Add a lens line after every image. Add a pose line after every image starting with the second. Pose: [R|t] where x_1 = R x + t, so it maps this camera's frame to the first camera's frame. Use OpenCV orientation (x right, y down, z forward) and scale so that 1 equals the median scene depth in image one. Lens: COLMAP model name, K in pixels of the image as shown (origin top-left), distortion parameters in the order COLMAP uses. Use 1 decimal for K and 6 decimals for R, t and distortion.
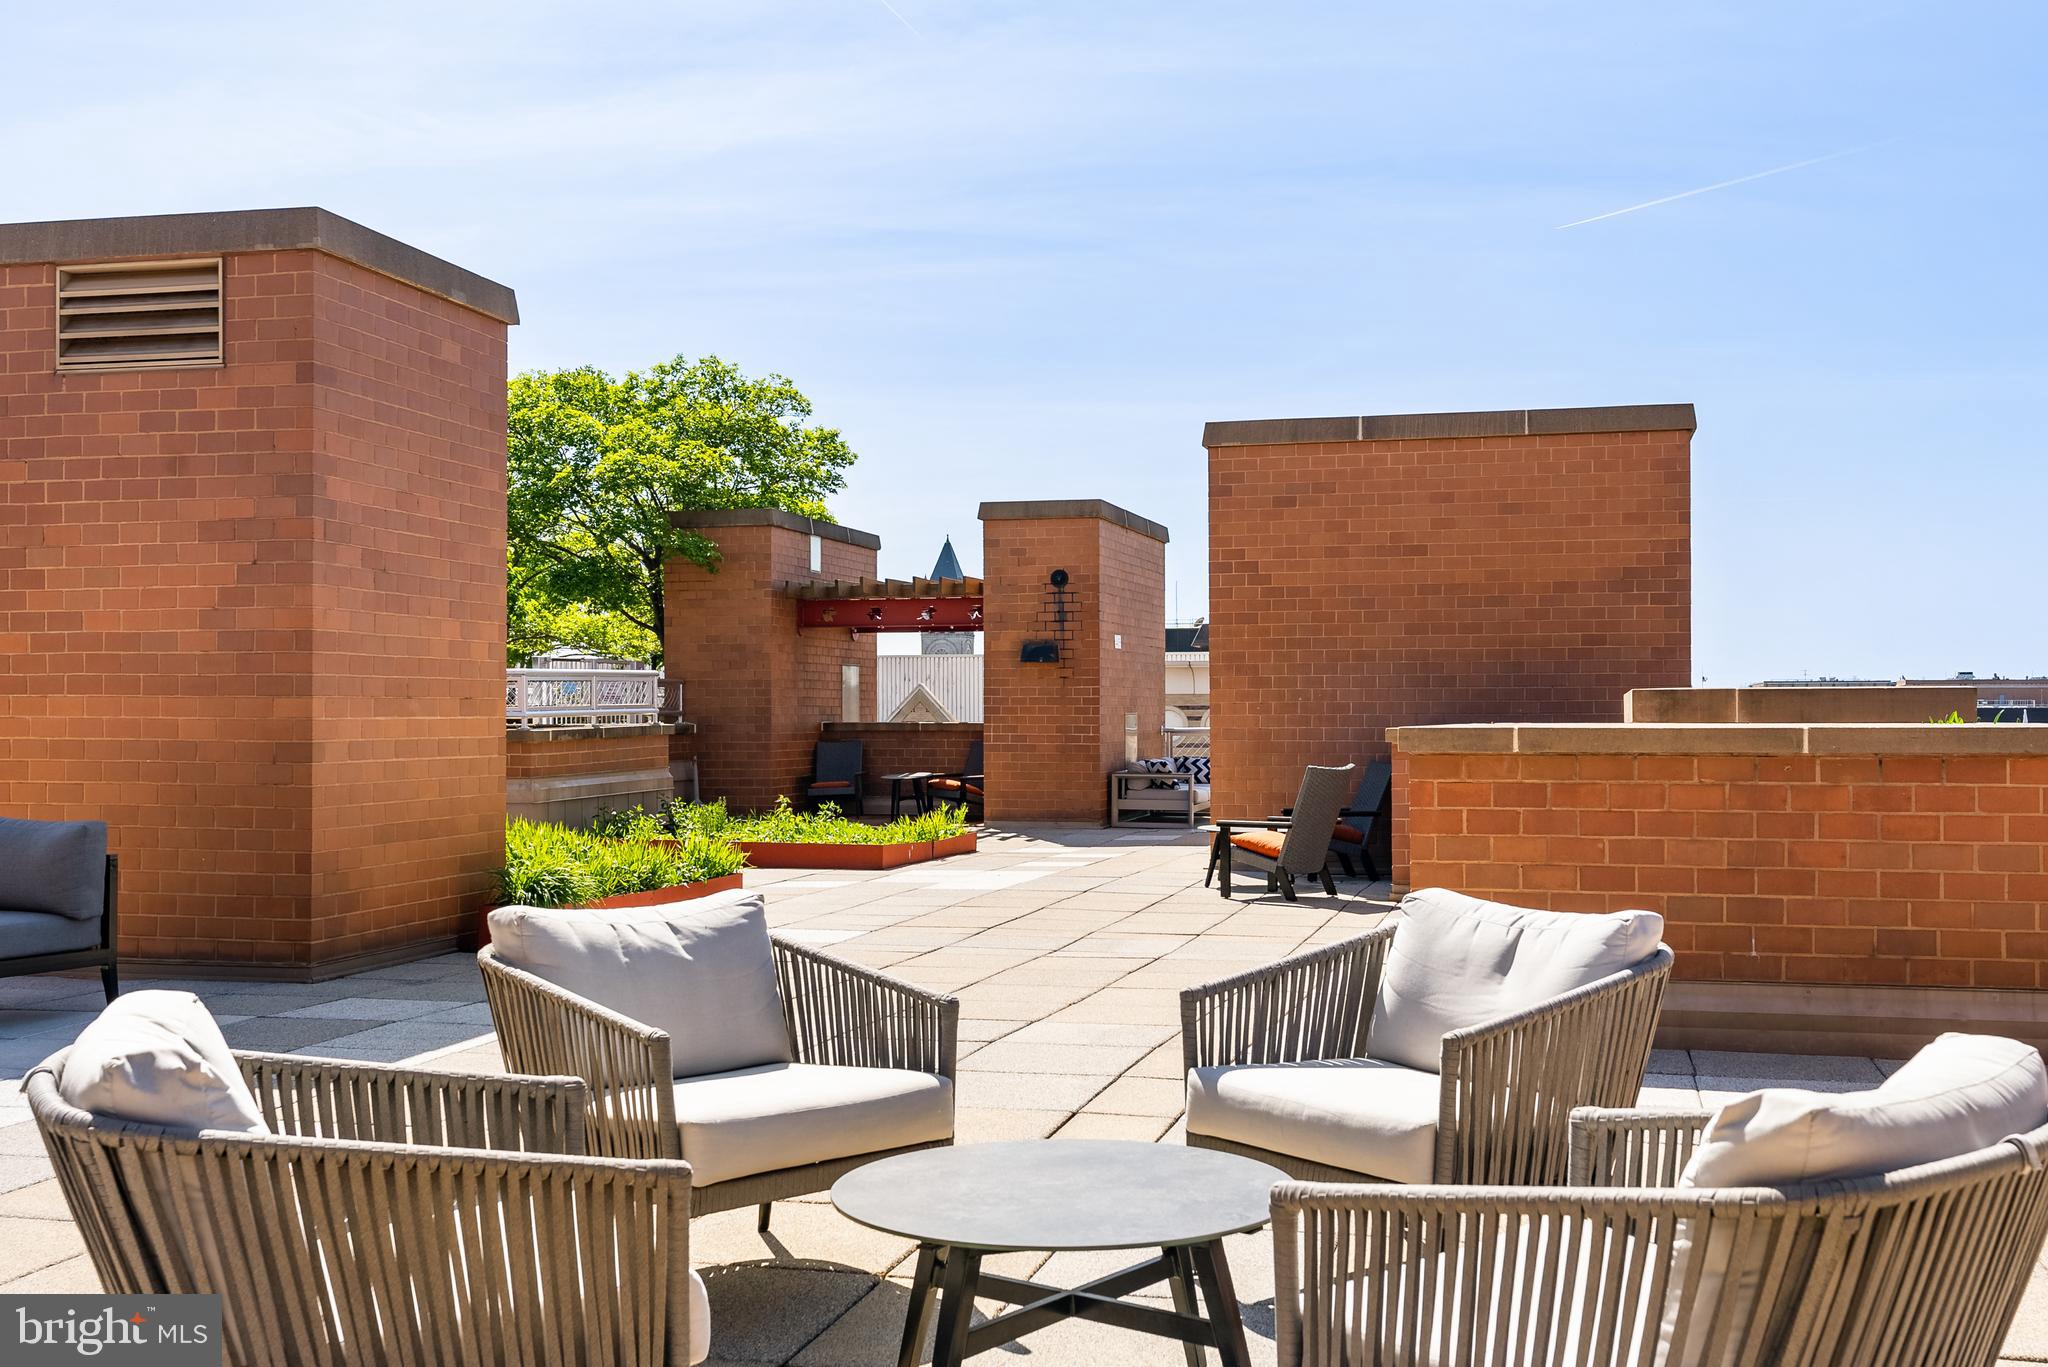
lens RADIAL K [[2124.3, 0, 1024.0], [0, 2124.3, 683.5], [0, 0, 1]] dist [-0.002966, -0.000982]
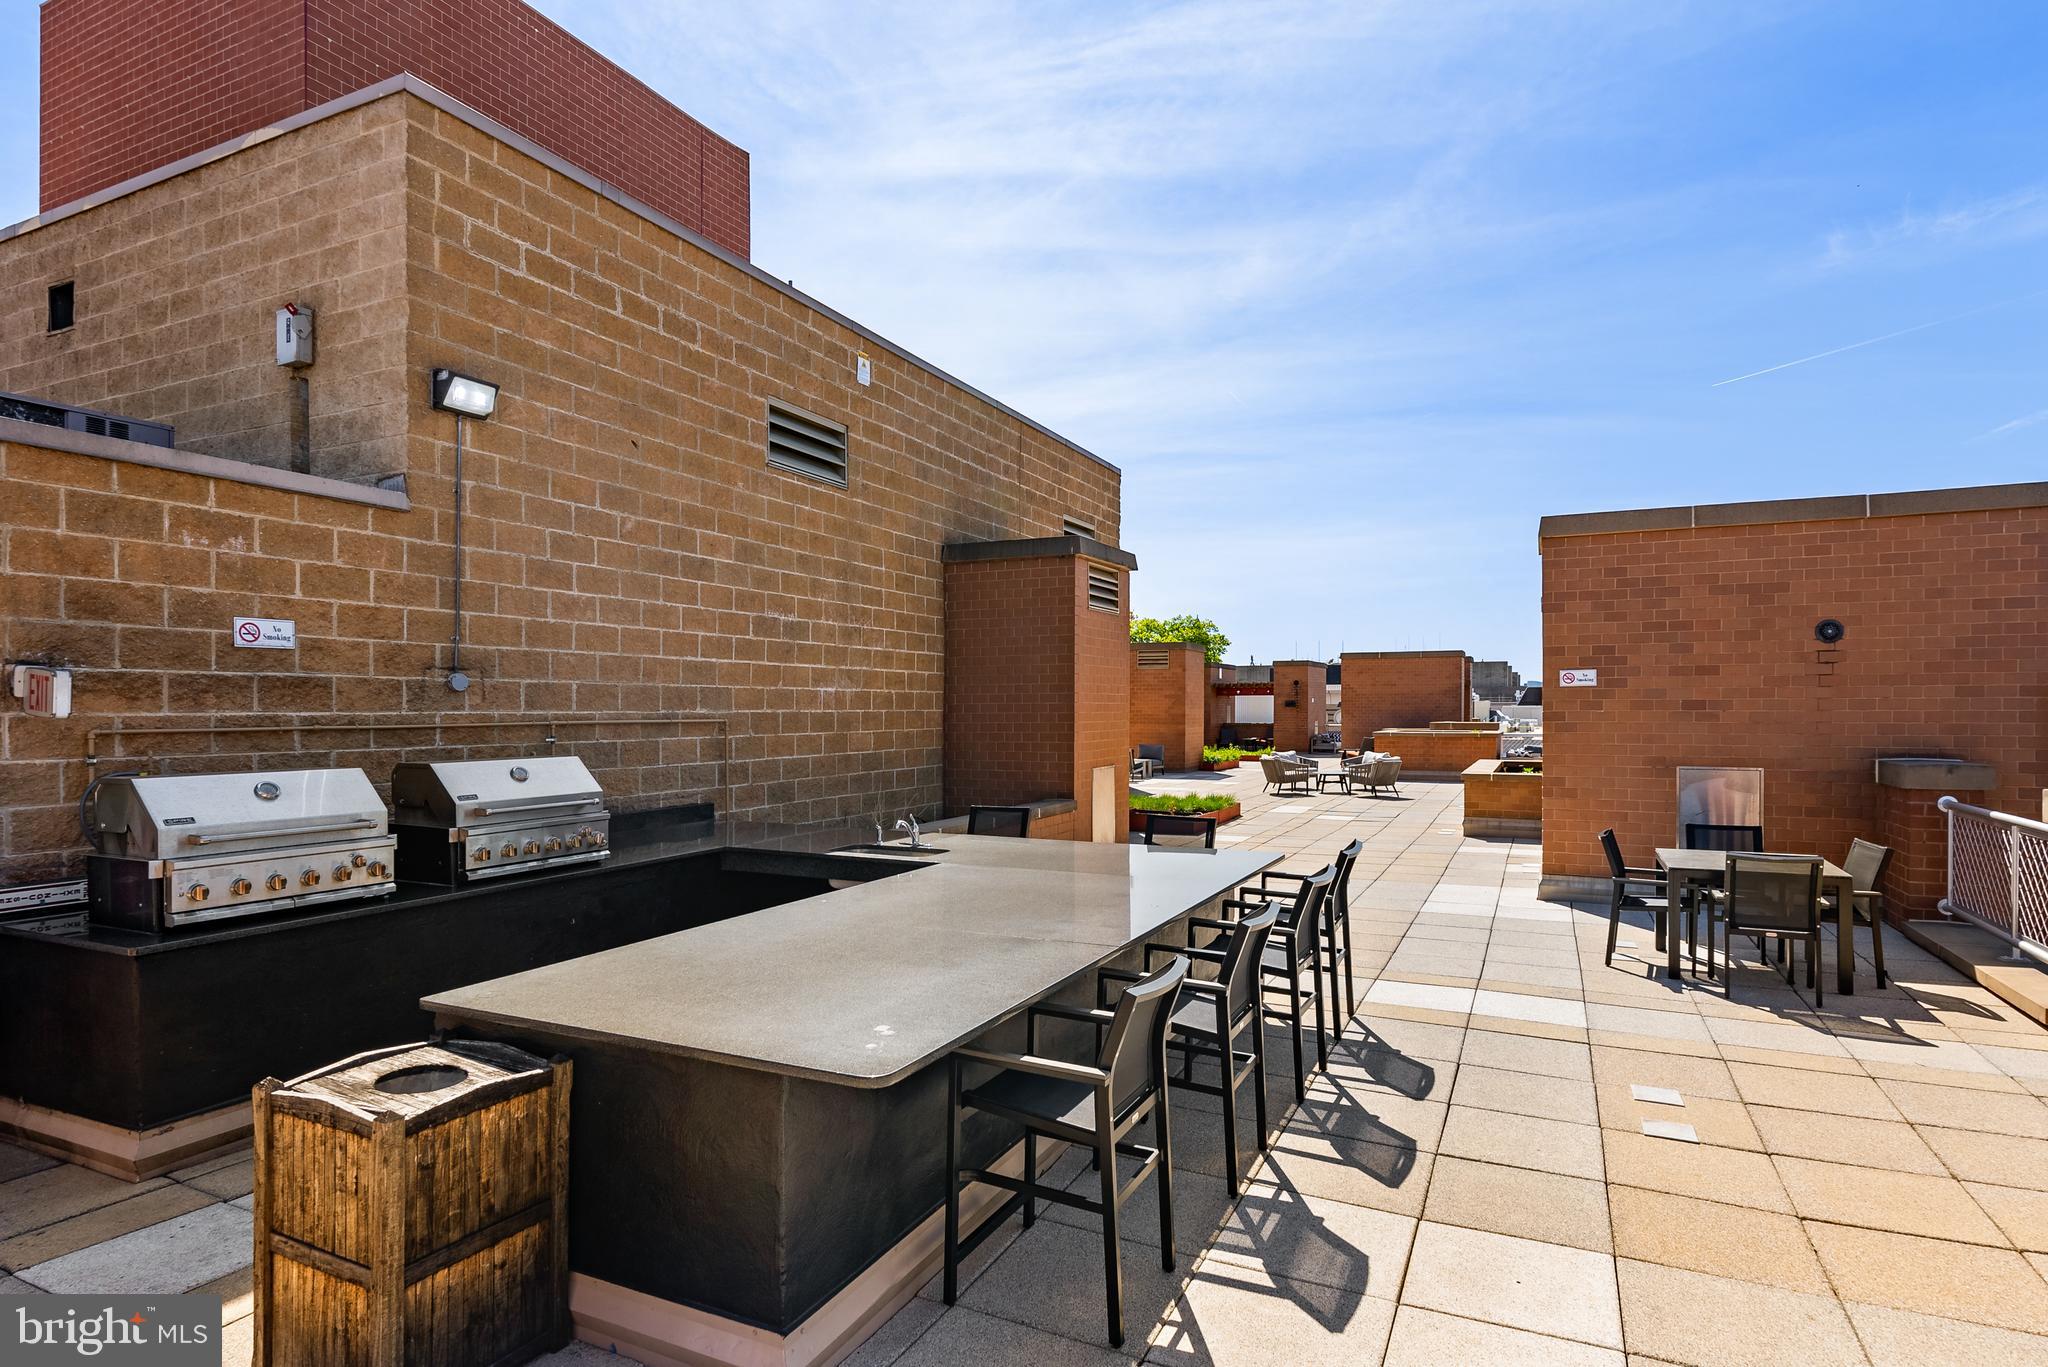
lens RADIAL K [[1085.2, 0, 1024.0], [0, 1085.2, 683.5], [0, 0, 1]] dist [0.000607, 0.000016]
pose [[0.980360, -0.001378, -0.197209, -0.068051], [-0.000301, 0.999964, -0.008485, -0.031925], [0.197214, 0.008378, 0.980325, -0.803844]]
